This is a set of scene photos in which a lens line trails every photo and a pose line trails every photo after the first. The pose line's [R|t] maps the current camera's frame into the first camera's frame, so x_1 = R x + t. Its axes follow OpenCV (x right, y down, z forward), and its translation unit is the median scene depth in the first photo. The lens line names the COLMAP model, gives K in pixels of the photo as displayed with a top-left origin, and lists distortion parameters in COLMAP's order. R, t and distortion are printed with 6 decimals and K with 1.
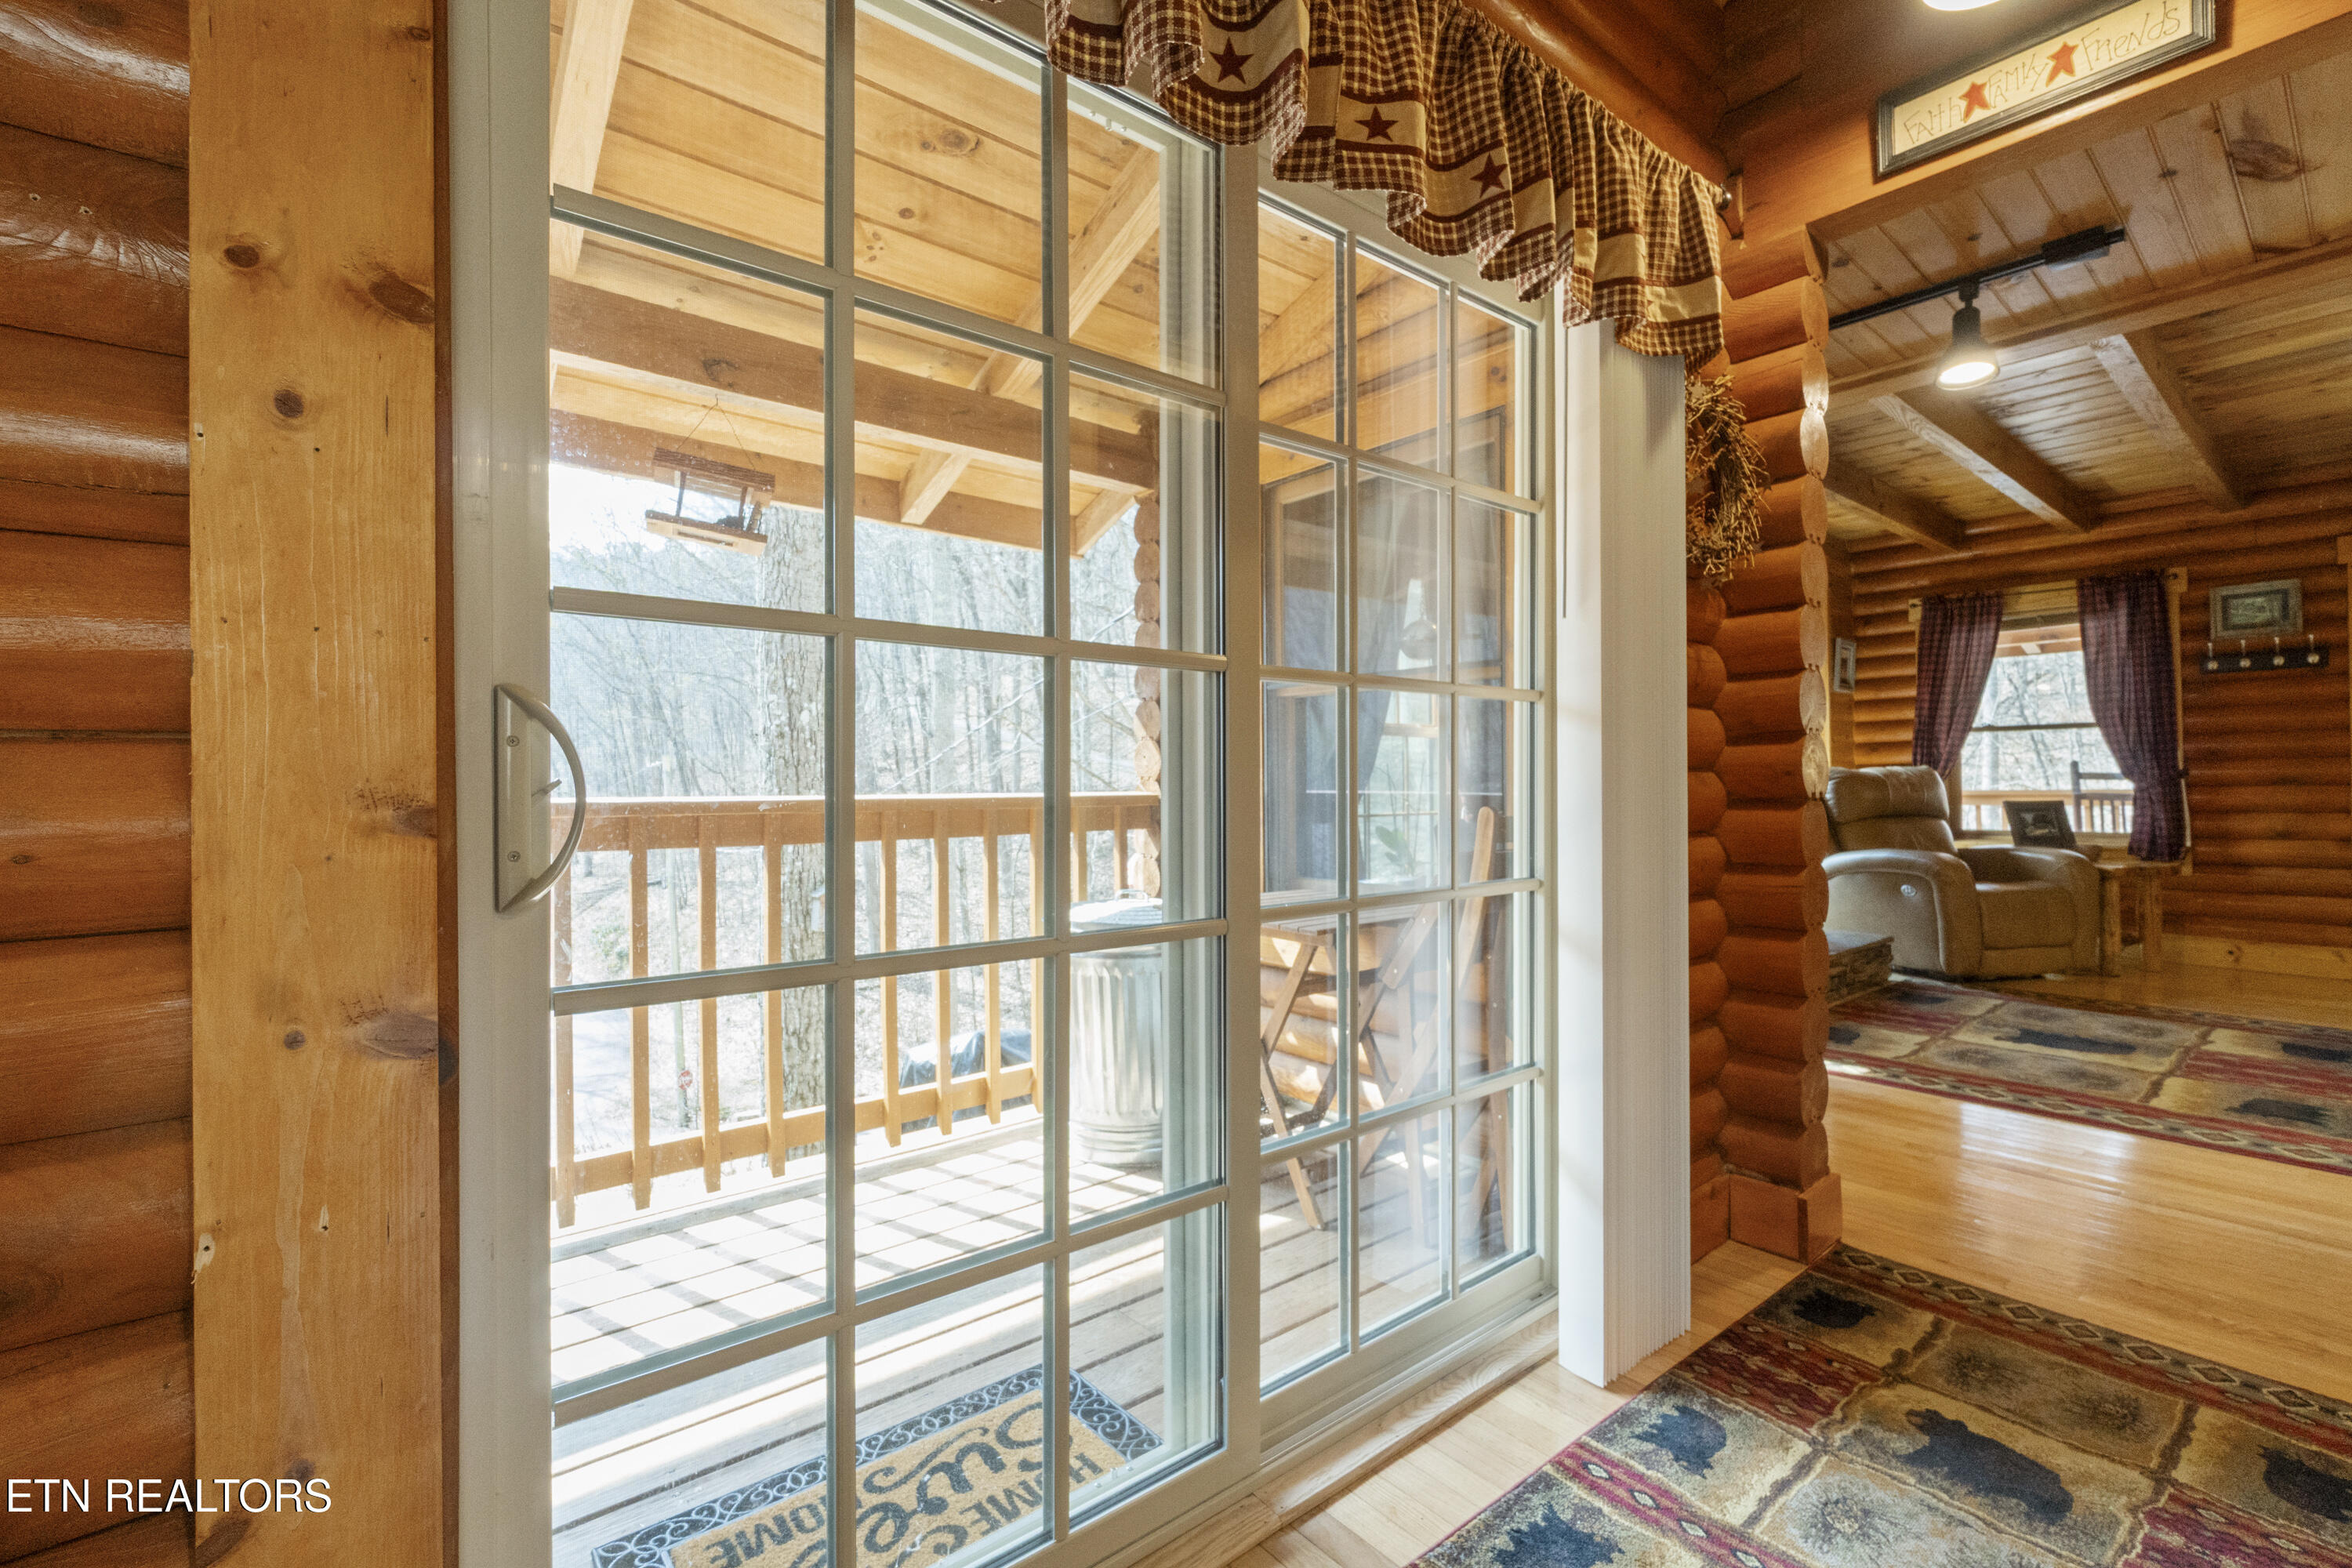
lens RADIAL K [[1026.9, 0, 1182.5], [0, 1026.9, 782.9], [0, 0, 1]] dist [0.001638, 0.000020]
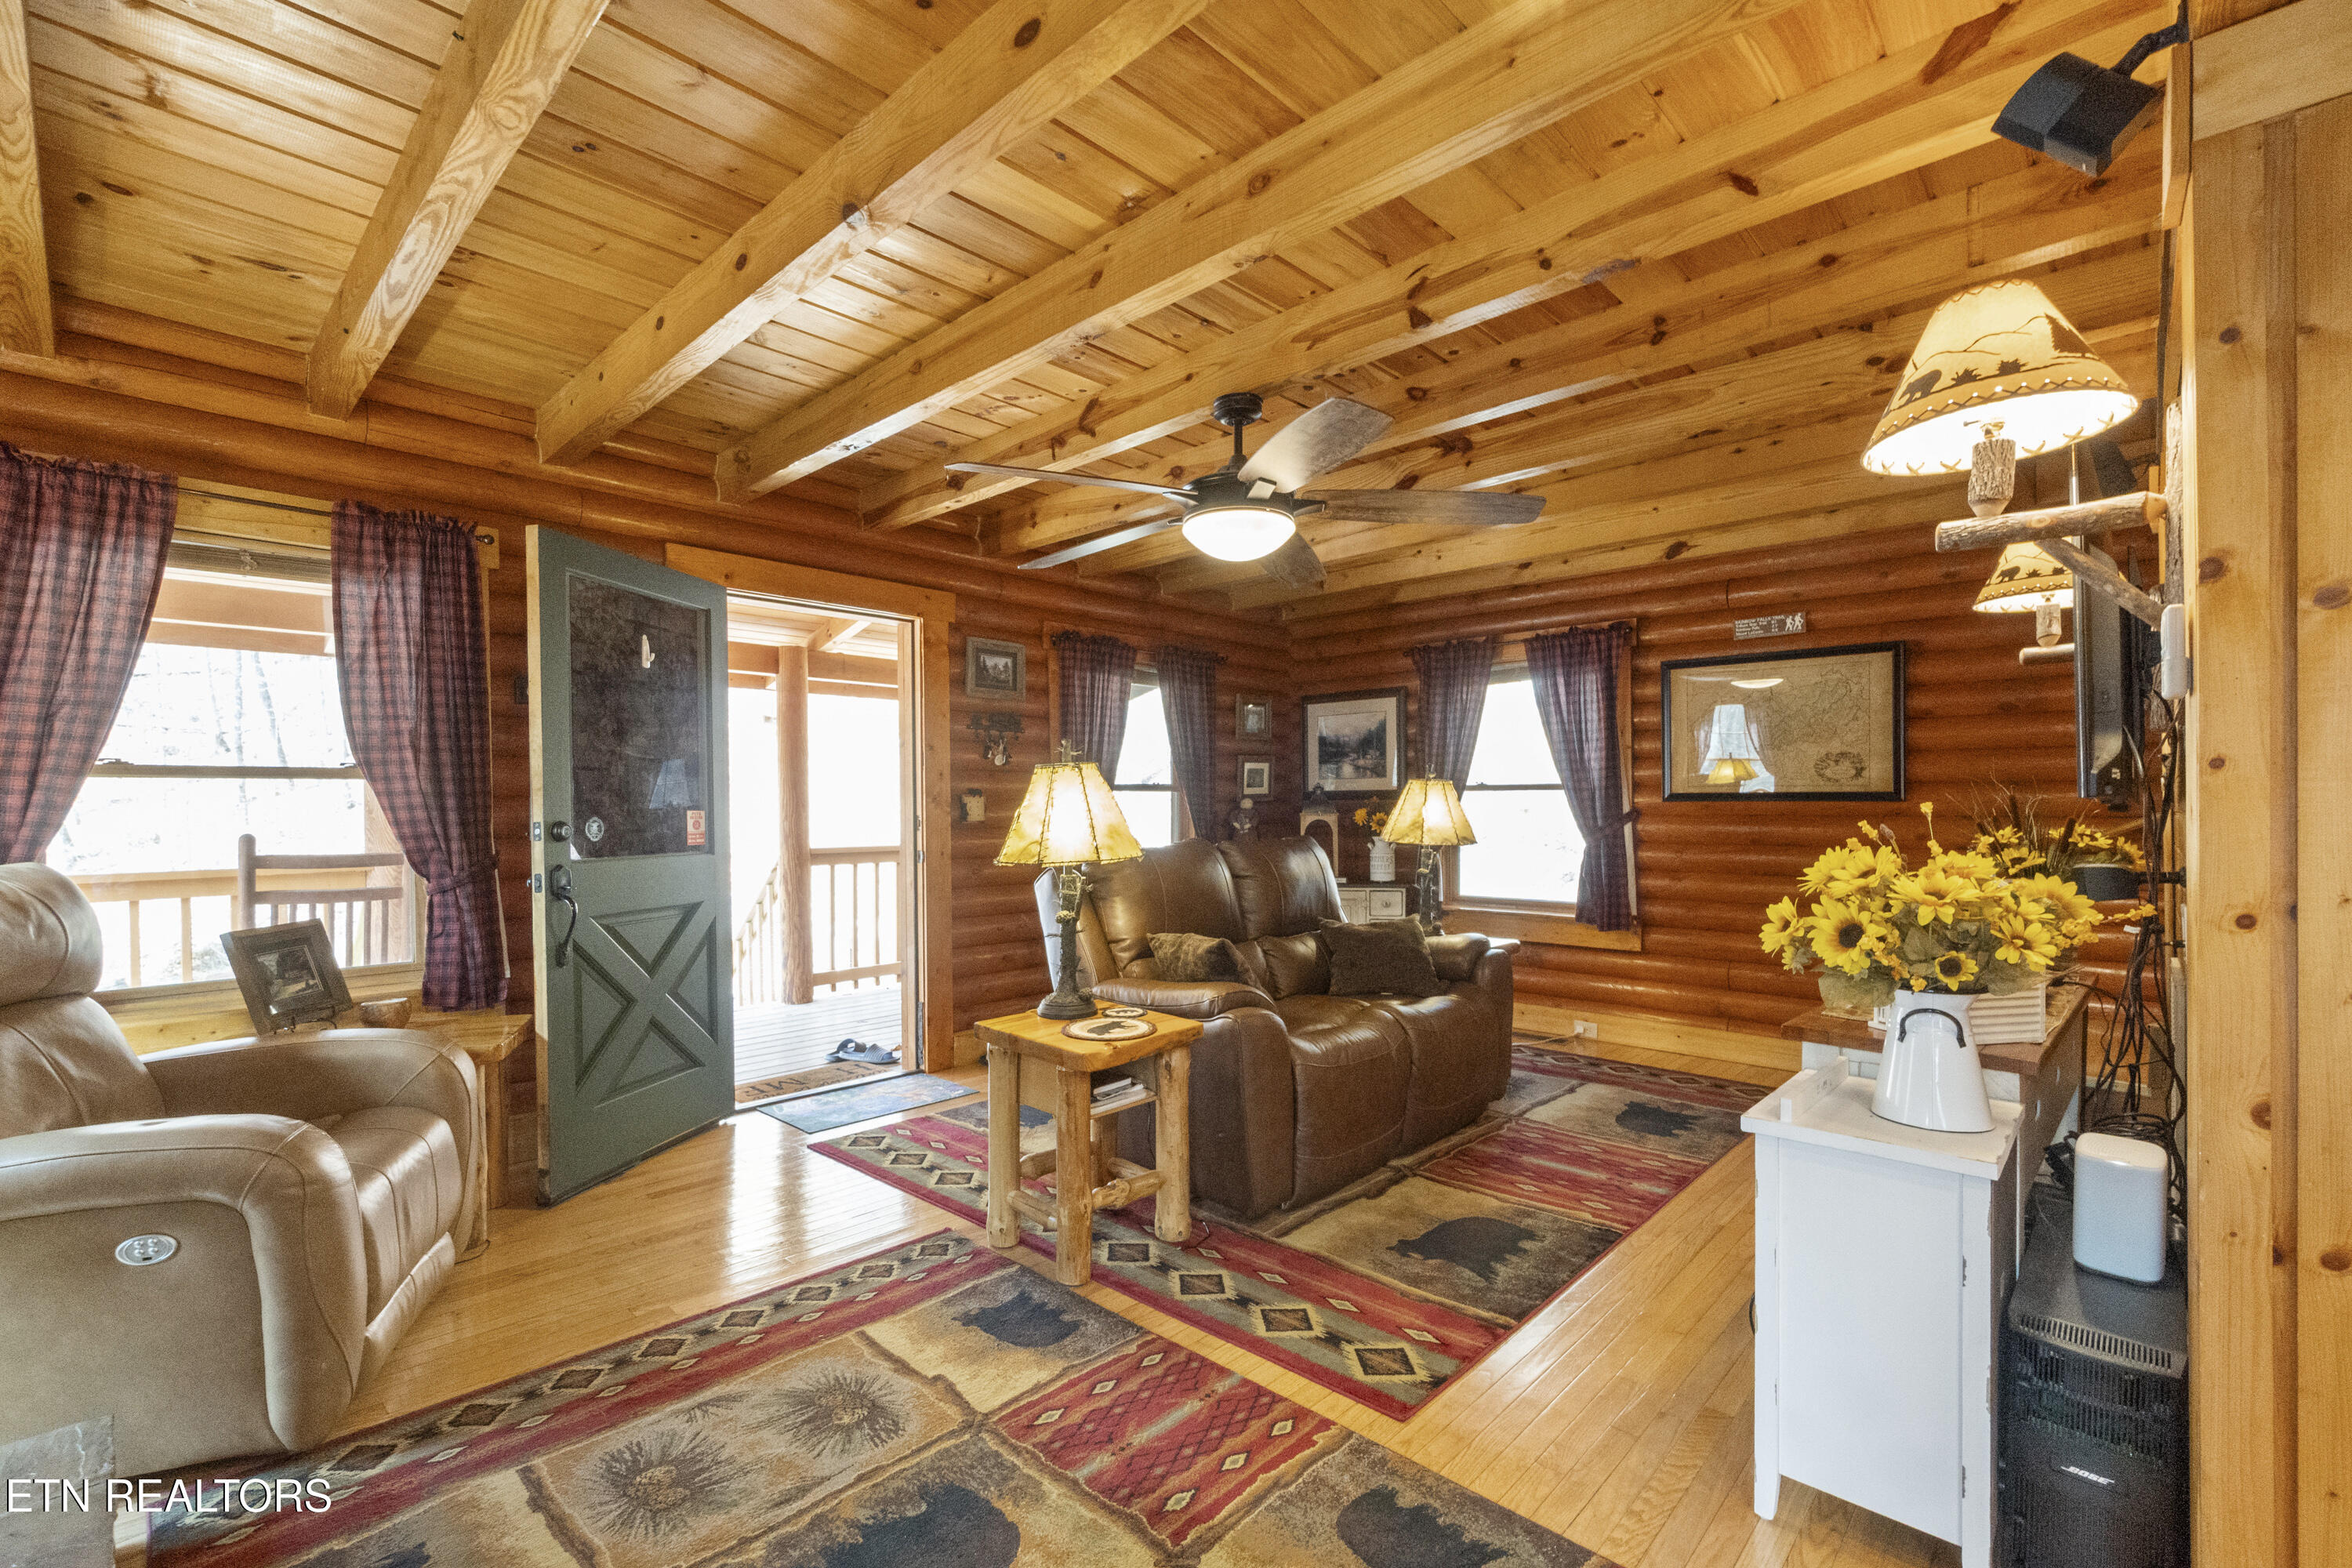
lens RADIAL K [[1020.3, 0, 1181.6], [0, 1020.3, 799.3], [0, 0, 1]] dist [-0.002707, 0.000362]
pose [[-0.128786, 0.012965, 0.991588, 0.319561], [0.002054, 0.999916, -0.012808, -0.038446], [-0.991670, 0.000387, -0.128802, 0.690169]]
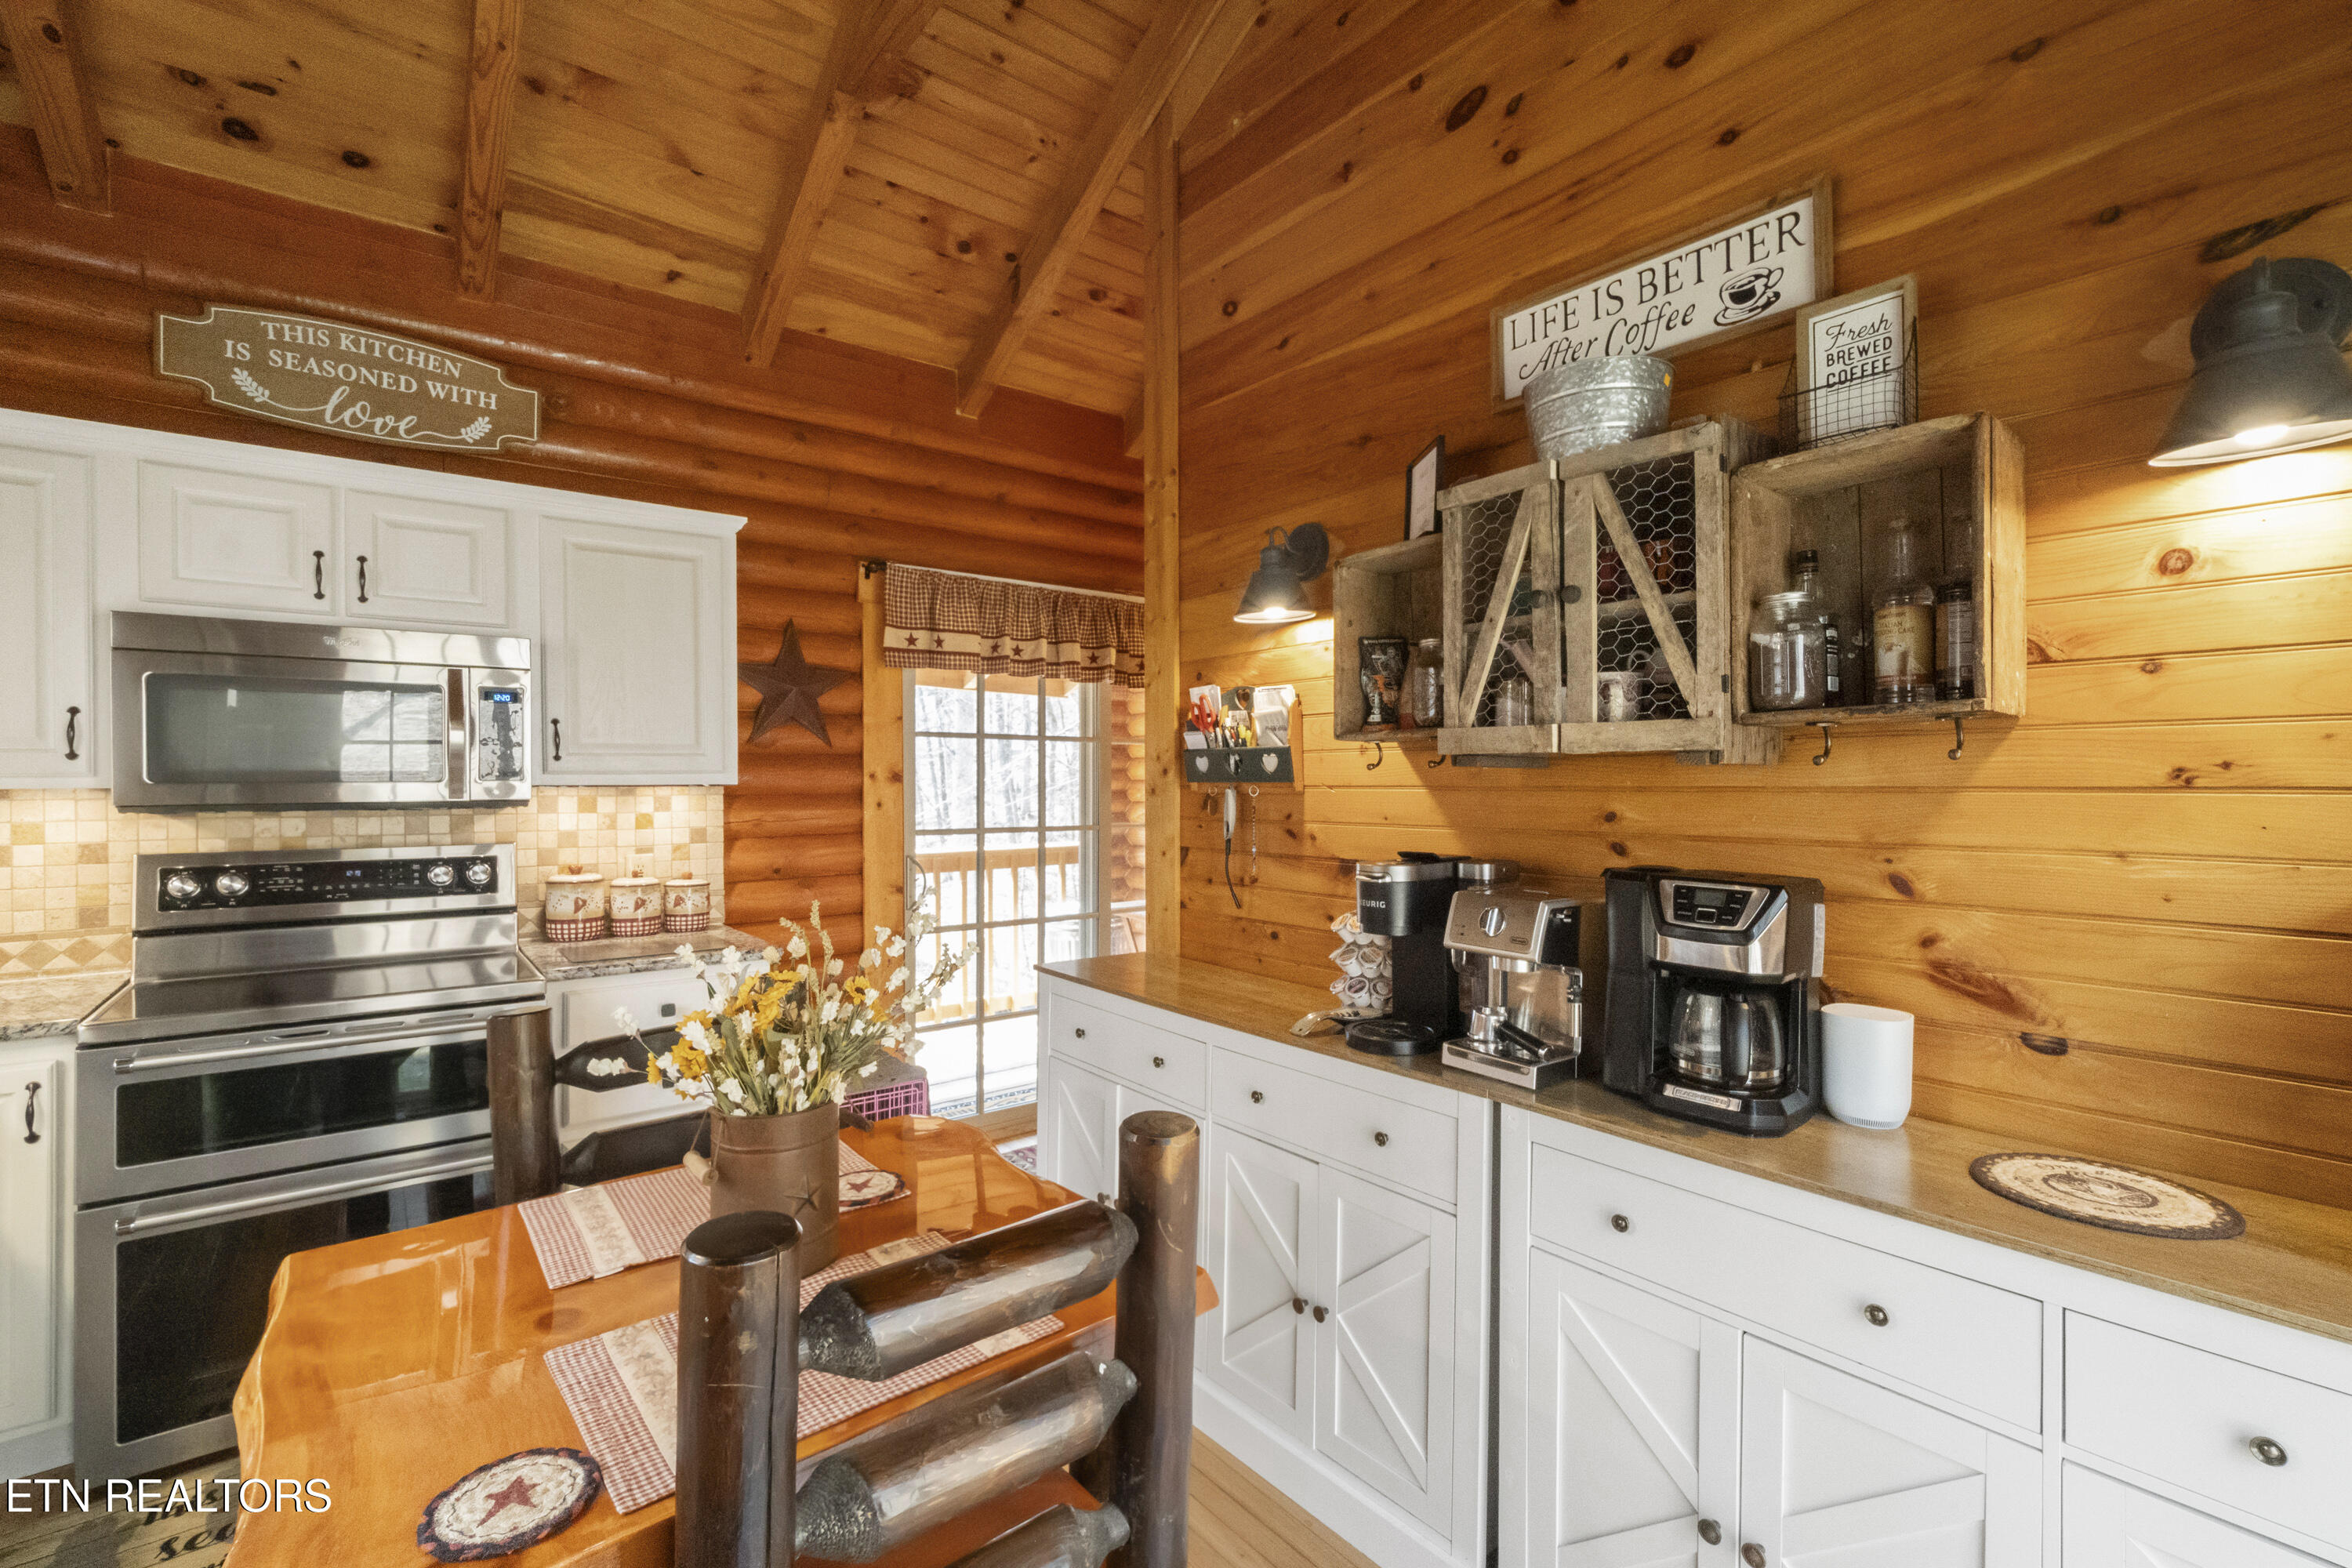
lens RADIAL K [[1026.9, 0, 1182.5], [0, 1026.9, 782.9], [0, 0, 1]] dist [0.001638, 0.000020]
pose [[0.999979, 0.004096, -0.004968, 0.080864], [-0.004056, 0.999961, 0.007888, -0.073379], [0.005000, -0.007868, 0.999957, -0.542890]]
